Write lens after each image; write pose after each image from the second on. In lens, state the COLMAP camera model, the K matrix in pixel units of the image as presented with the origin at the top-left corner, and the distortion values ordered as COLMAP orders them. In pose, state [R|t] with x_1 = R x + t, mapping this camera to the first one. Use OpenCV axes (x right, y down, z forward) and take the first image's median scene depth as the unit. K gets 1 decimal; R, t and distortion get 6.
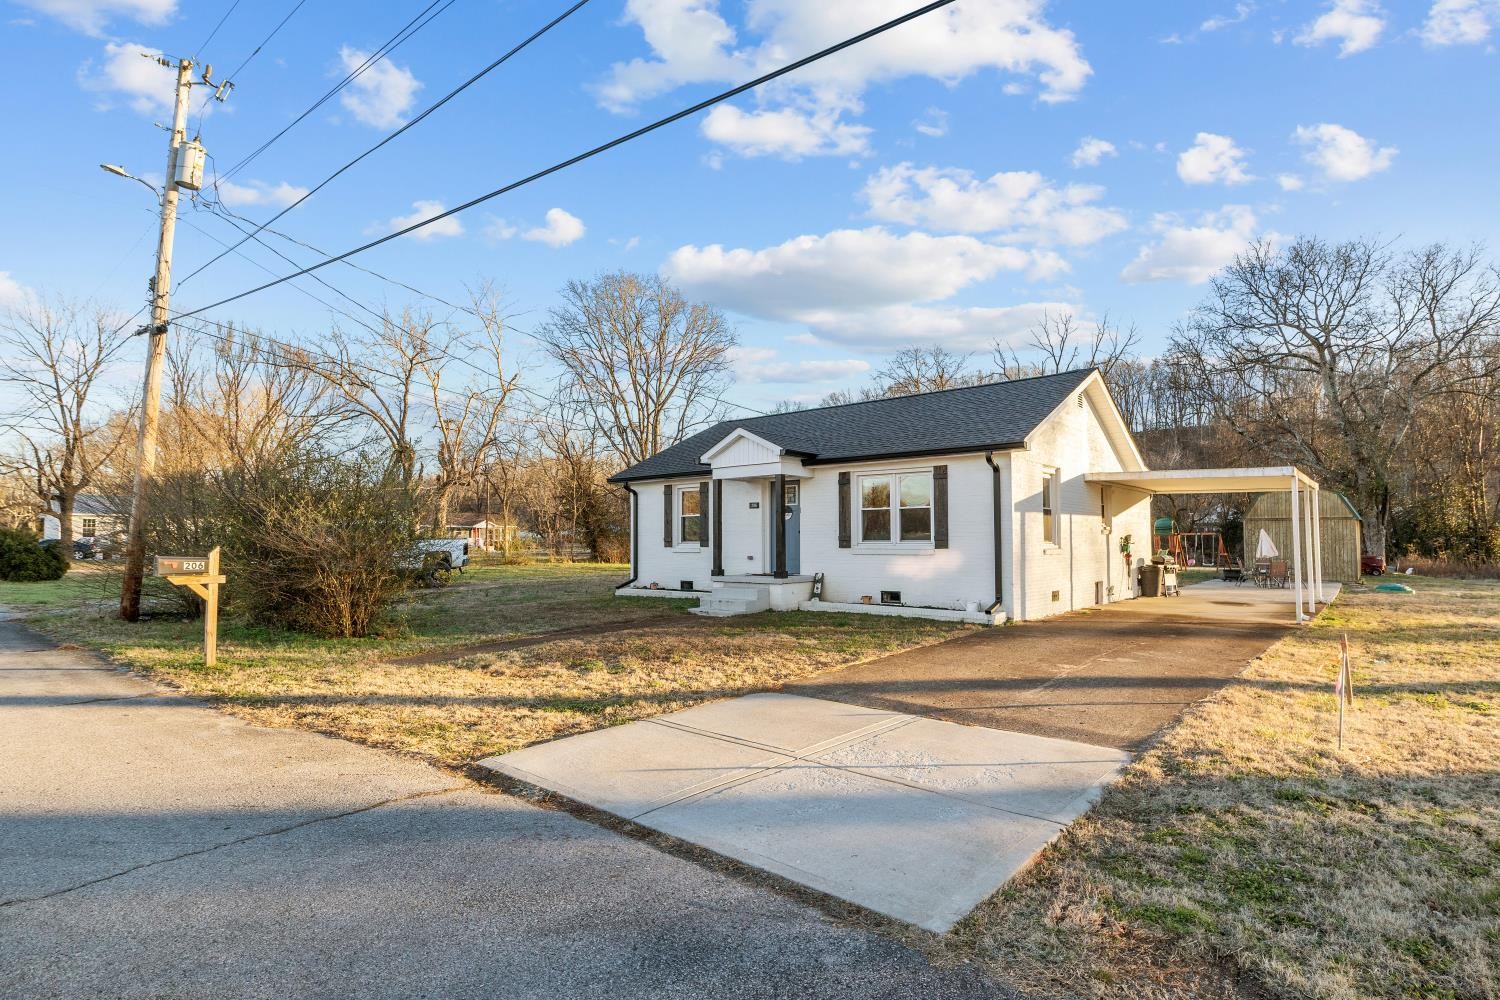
lens RADIAL K [[754.4, 0, 771.0], [0, 754.4, 511.6], [0, 0, 1]] dist [-0.000738, 0.000074]
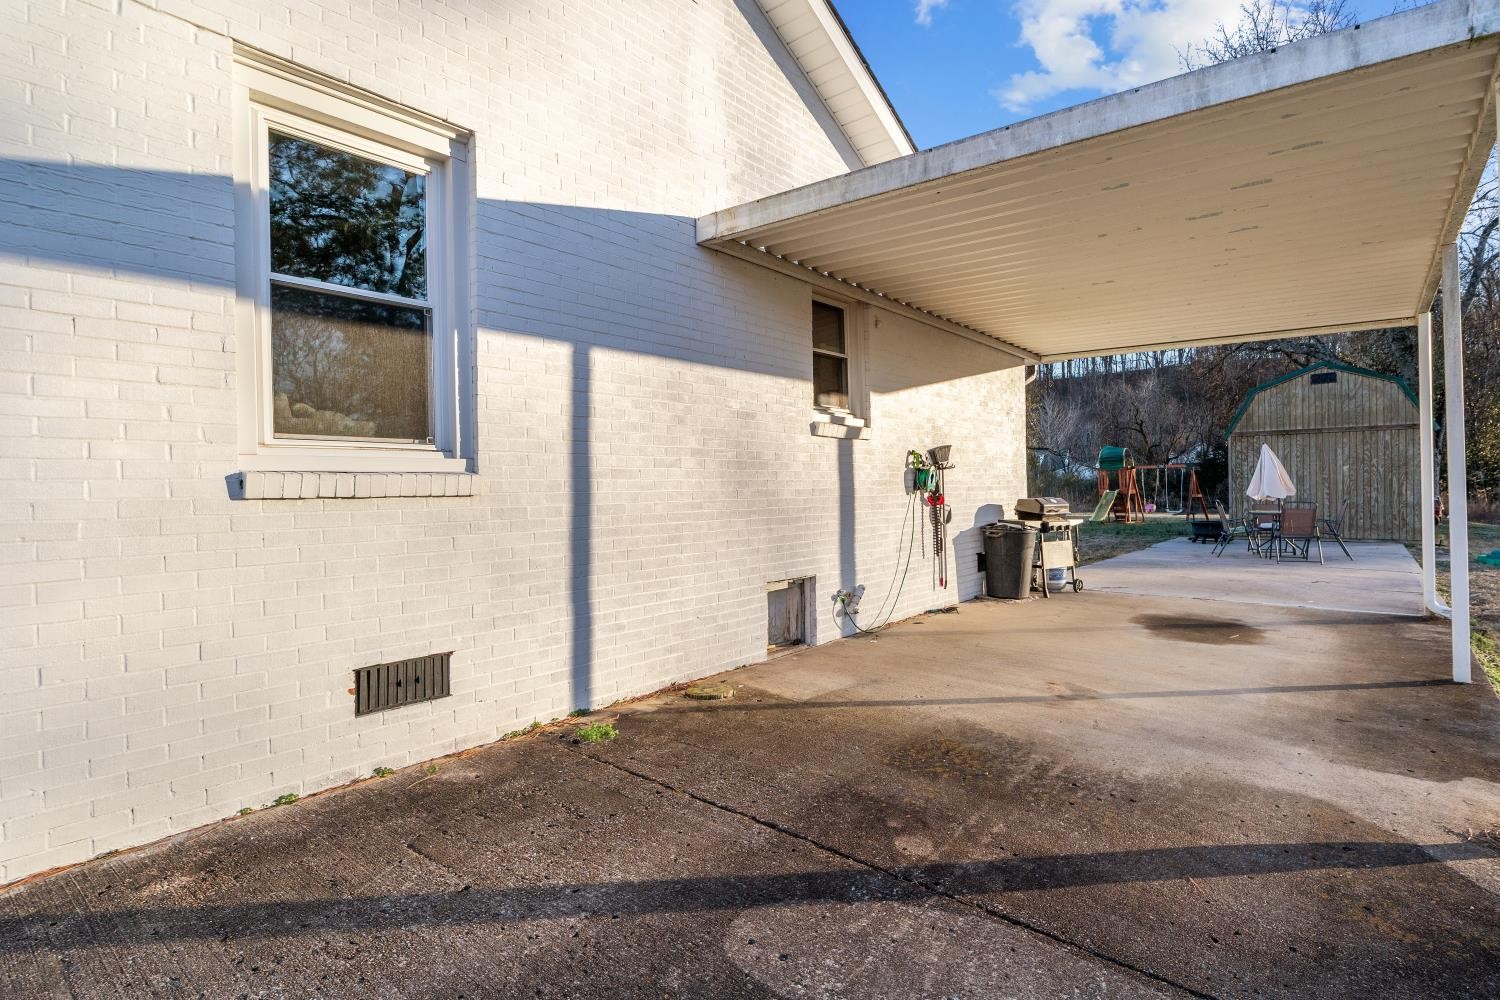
lens RADIAL K [[754.4, 0, 754.6], [0, 754.4, 496.9], [0, 0, 1]] dist [-0.000738, 0.000074]
pose [[0.999891, -0.014483, 0.002862, 0.354745], [0.014331, 0.998777, 0.047316, 0.035093], [-0.003544, -0.047270, 0.998876, 0.573305]]
